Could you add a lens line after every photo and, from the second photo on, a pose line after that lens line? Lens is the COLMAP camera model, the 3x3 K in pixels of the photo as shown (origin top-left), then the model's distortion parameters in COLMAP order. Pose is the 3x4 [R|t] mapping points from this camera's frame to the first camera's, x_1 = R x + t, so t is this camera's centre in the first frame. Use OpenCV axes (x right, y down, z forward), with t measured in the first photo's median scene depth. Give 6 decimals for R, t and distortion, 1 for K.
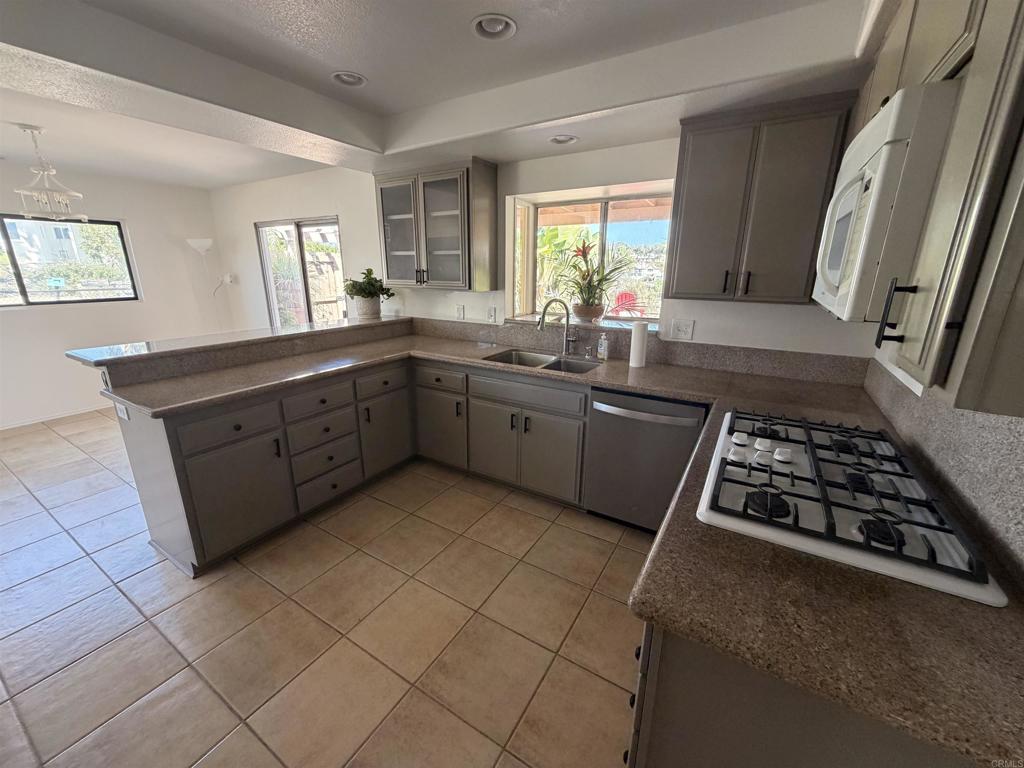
lens RADIAL K [[408.4, 0, 509.2], [0, 408.4, 385.6], [0, 0, 1]] dist [-0.000159, 0.000175]
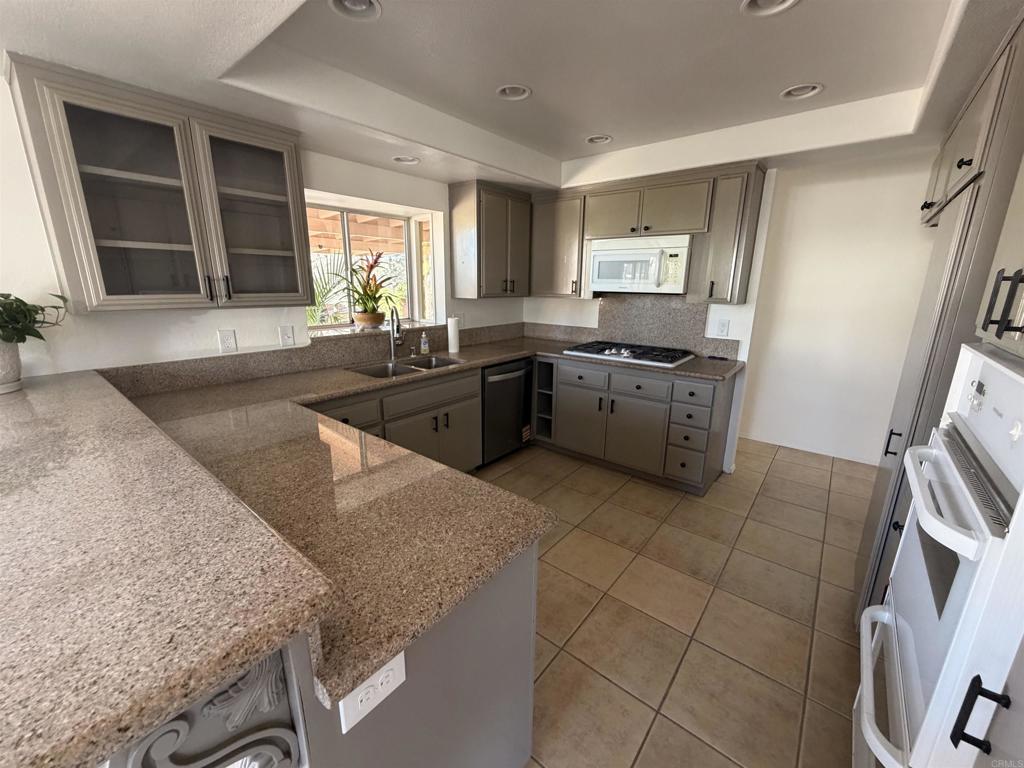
lens RADIAL K [[408.4, 0, 510.6], [0, 408.4, 382.7], [0, 0, 1]] dist [-0.000159, 0.000175]
pose [[0.130028, -0.245032, 0.960756, -0.943771], [0.262327, 0.942955, 0.204989, -0.175514], [-0.956179, 0.225378, 0.186889, 0.607925]]
